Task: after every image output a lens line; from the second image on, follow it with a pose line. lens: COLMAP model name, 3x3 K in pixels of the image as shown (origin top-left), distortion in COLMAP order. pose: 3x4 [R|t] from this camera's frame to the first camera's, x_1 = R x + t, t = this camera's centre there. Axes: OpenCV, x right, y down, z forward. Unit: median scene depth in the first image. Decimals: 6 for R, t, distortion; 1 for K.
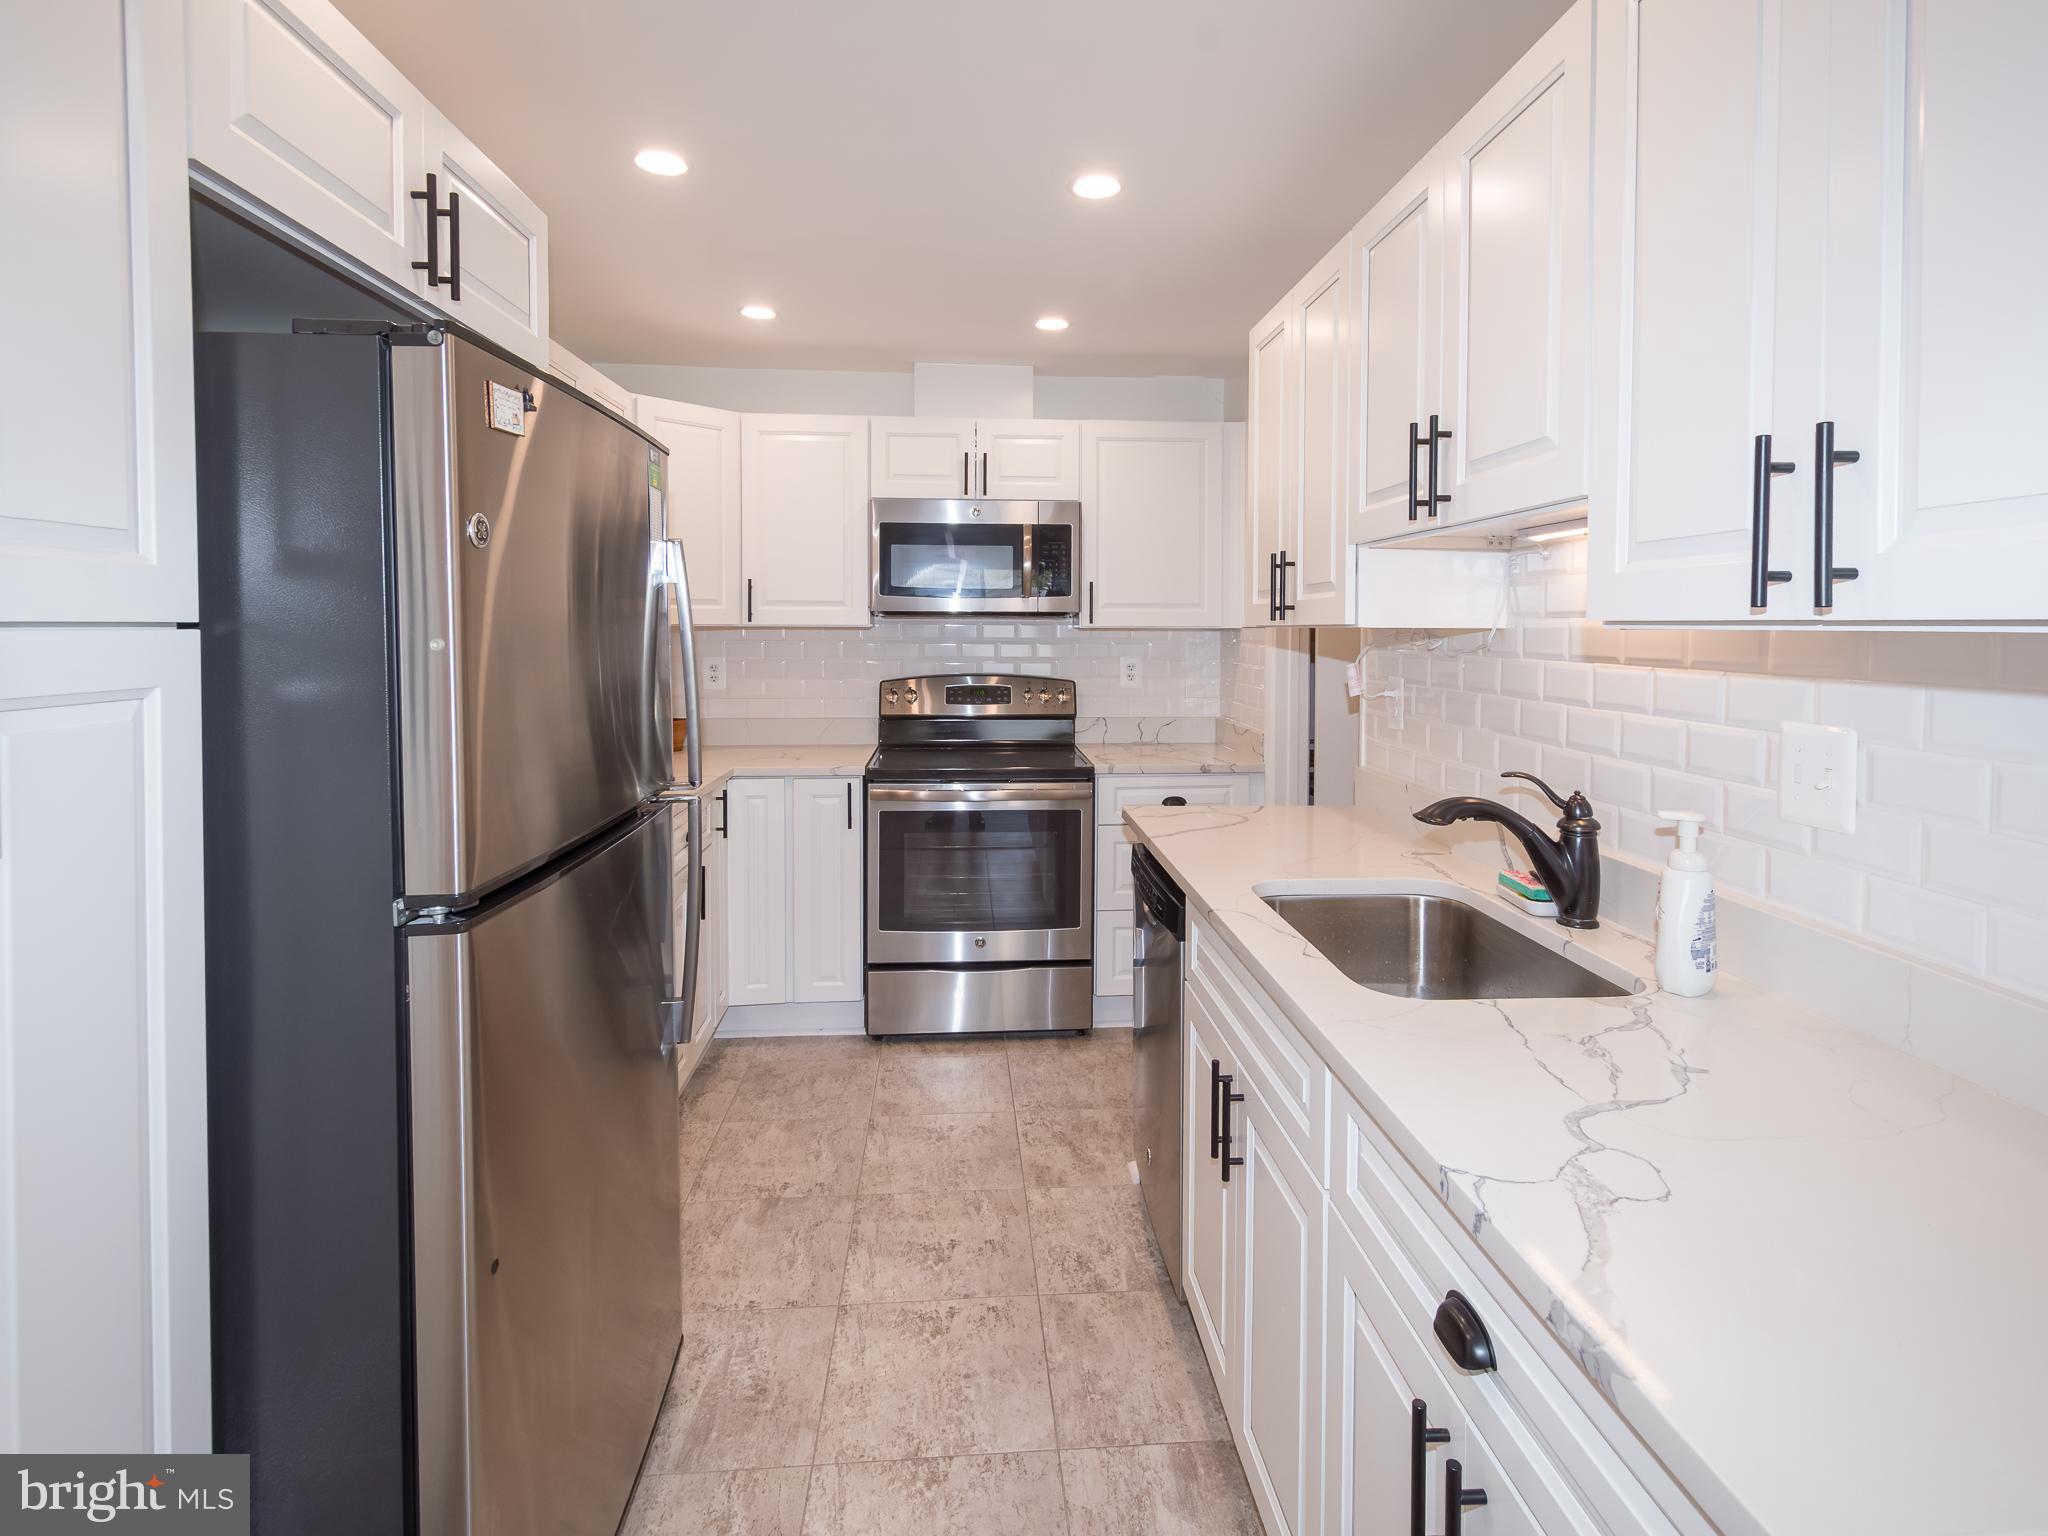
lens RADIAL K [[1043.9, 0, 1045.6], [0, 1043.9, 653.6], [0, 0, 1]] dist [0.012078, -0.004772]
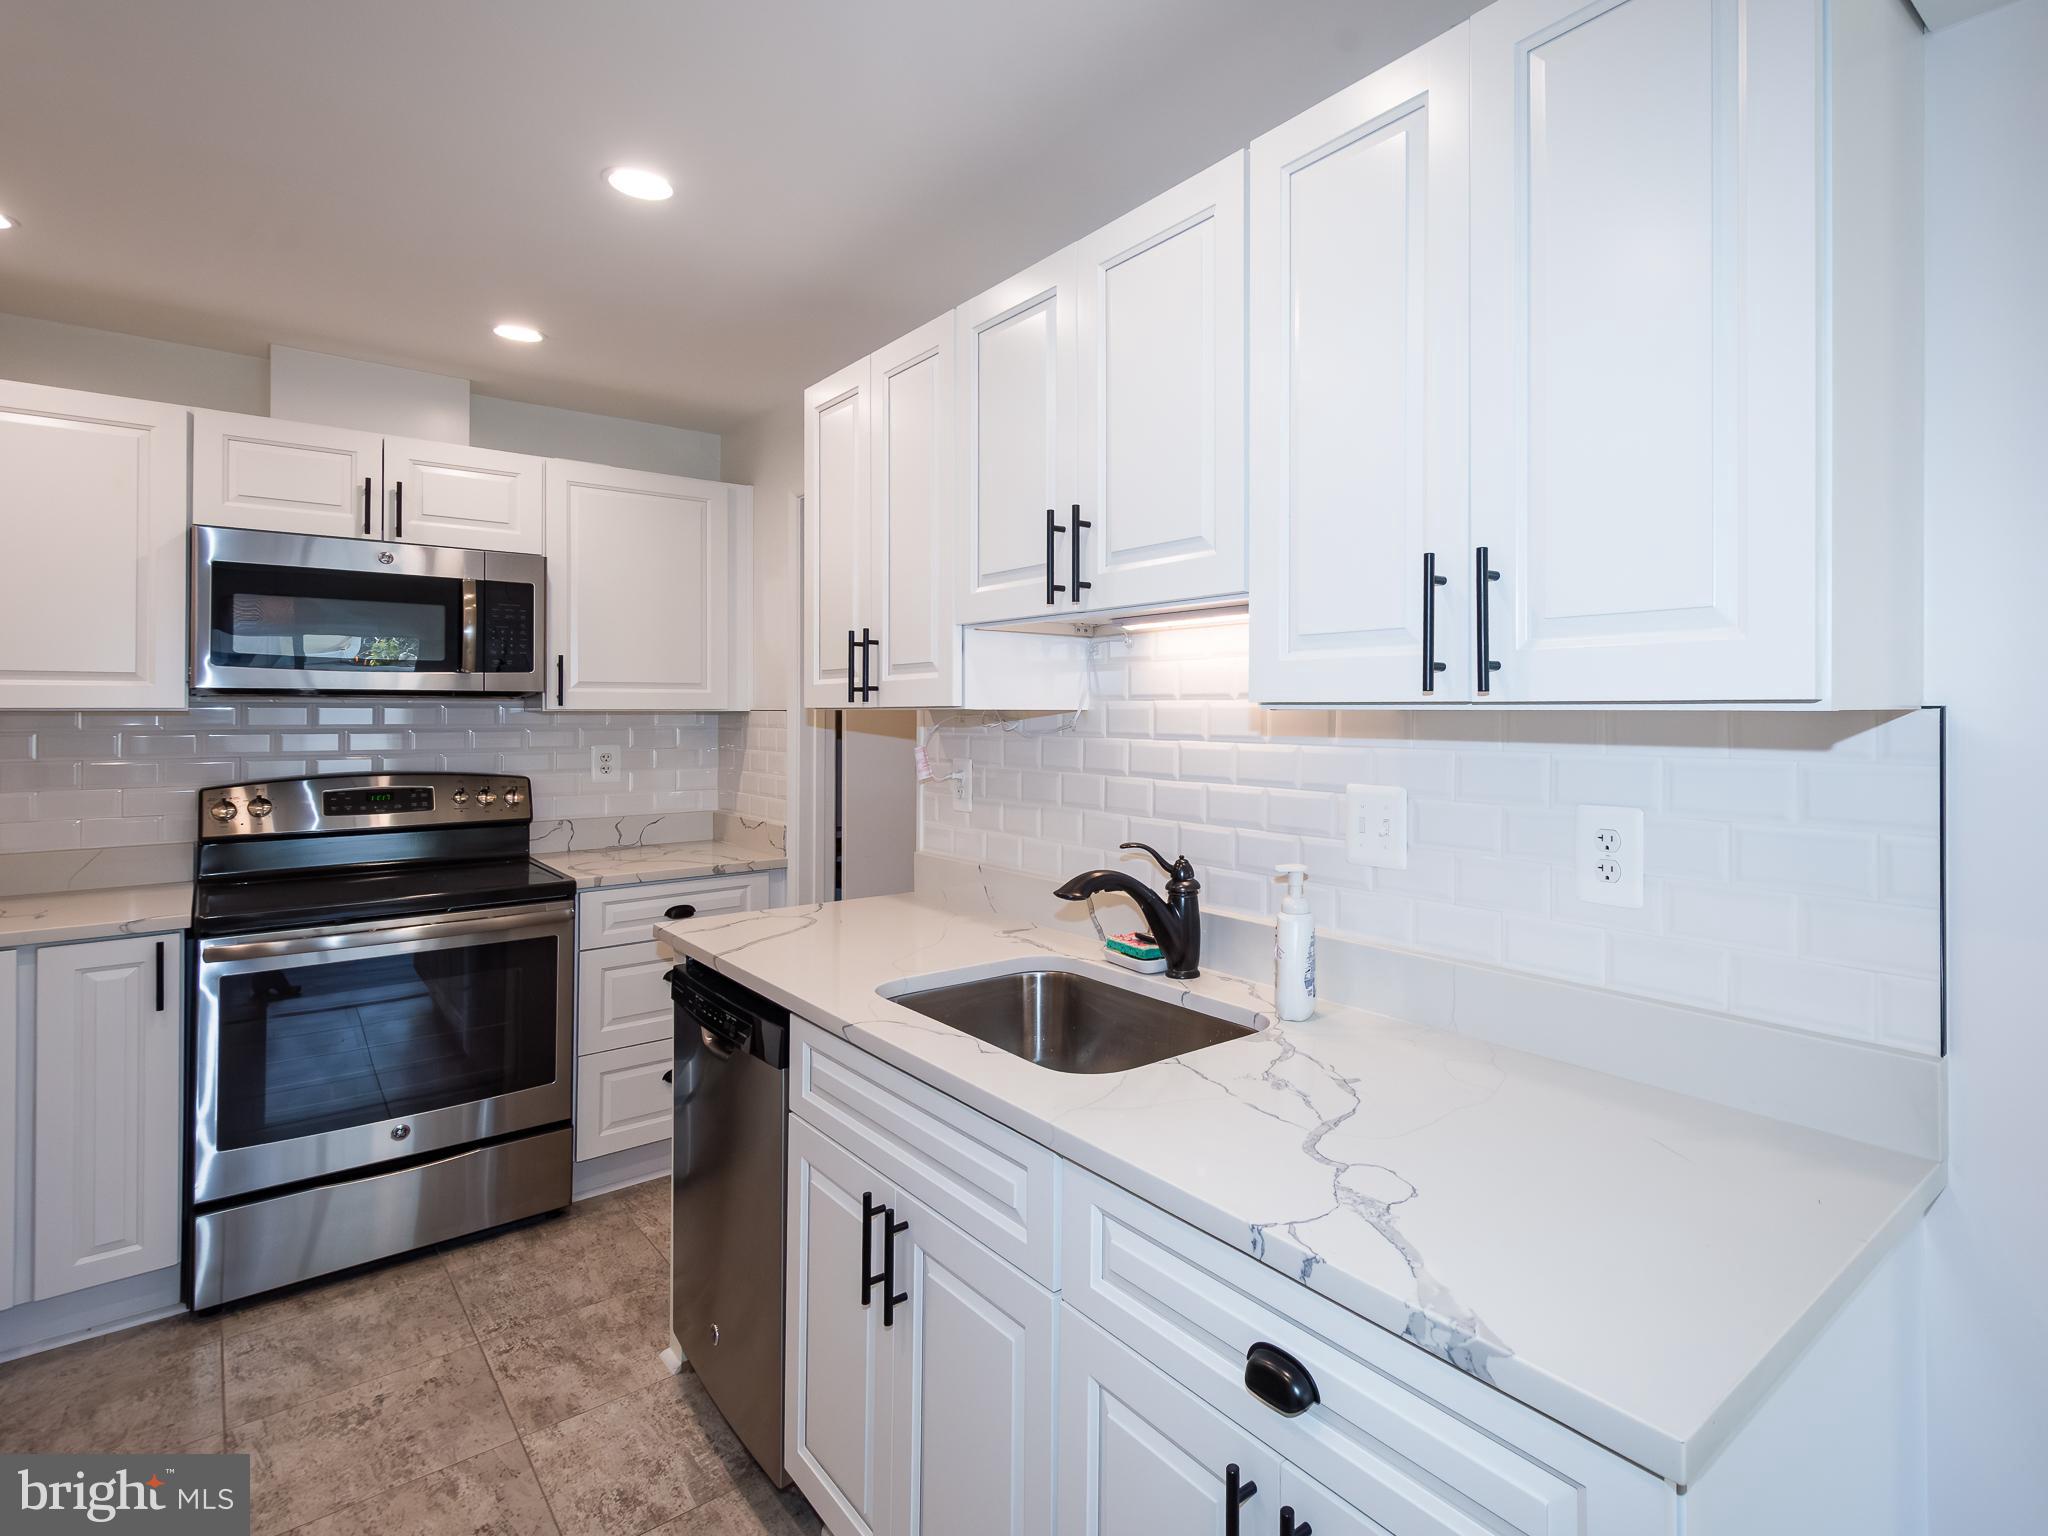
lens RADIAL K [[1045.5, 0, 1183.3], [0, 1045.5, 706.8], [0, 0, 1]] dist [0.012247, -0.002644]
pose [[0.790573, 0.000064, 0.612368, -0.143559], [0.017642, 0.999583, -0.022881, -0.001108], [-0.612114, 0.028892, 0.790242, 0.093914]]
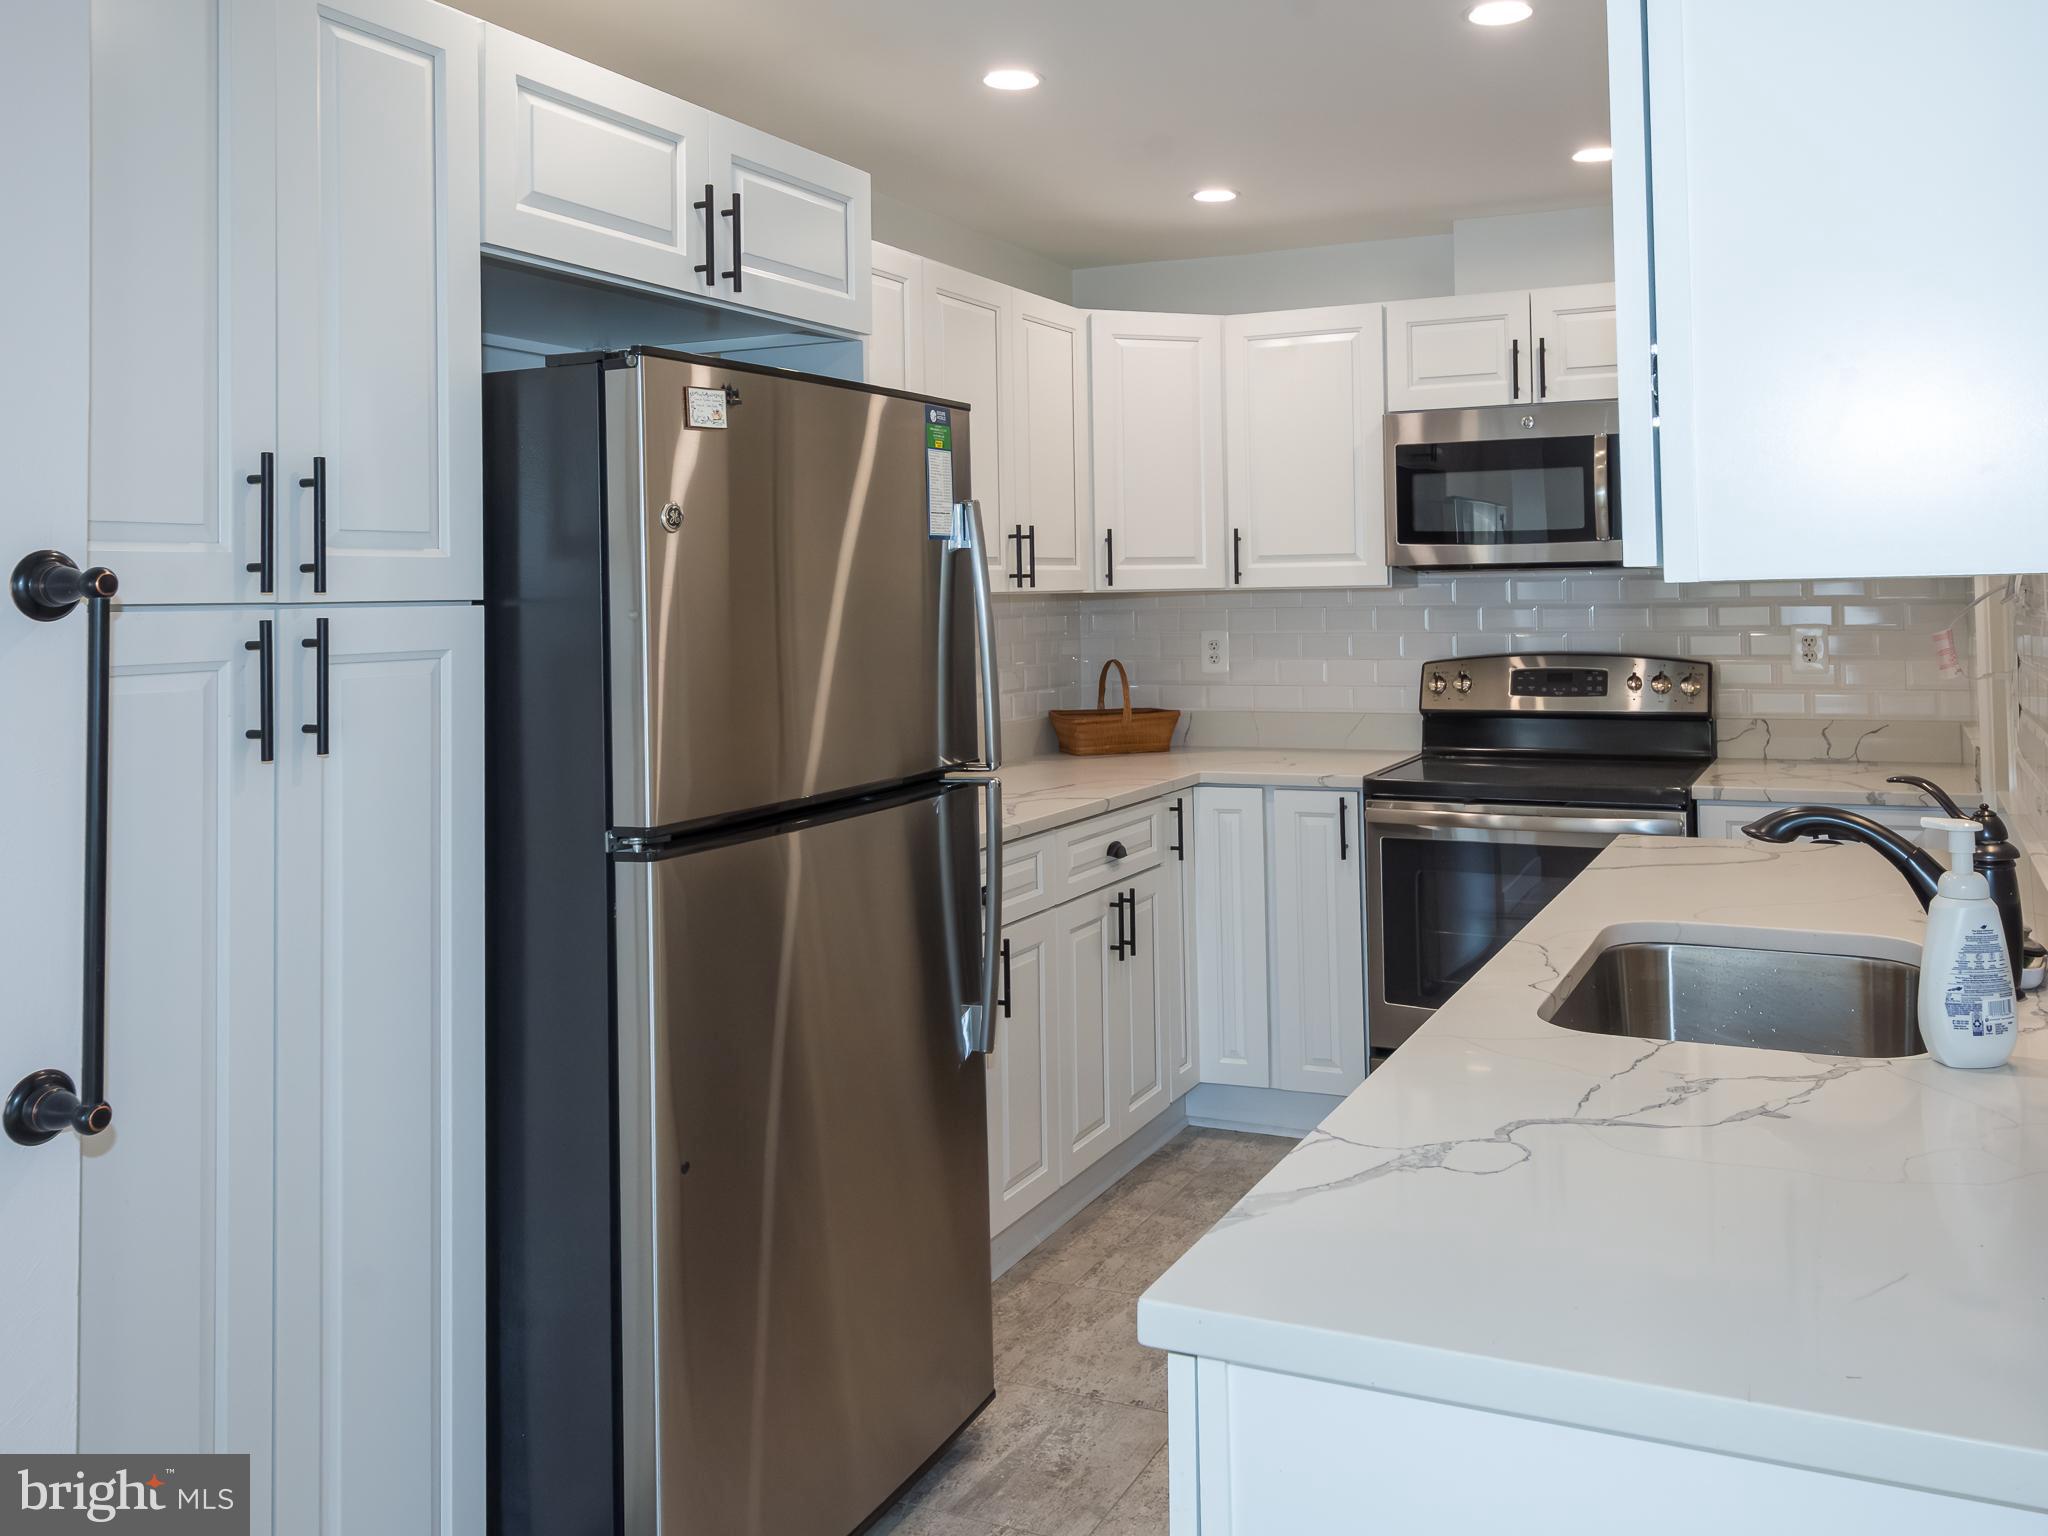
lens RADIAL K [[1693.7, 0, 1162.8], [0, 1693.7, 538.2], [0, 0, 1]] dist [0.015940, -0.017401]
pose [[0.882687, -0.034677, -0.468680, 0.468982], [0.009352, 0.998373, -0.056255, 0.010137], [0.469868, 0.045272, 0.881575, -0.230332]]
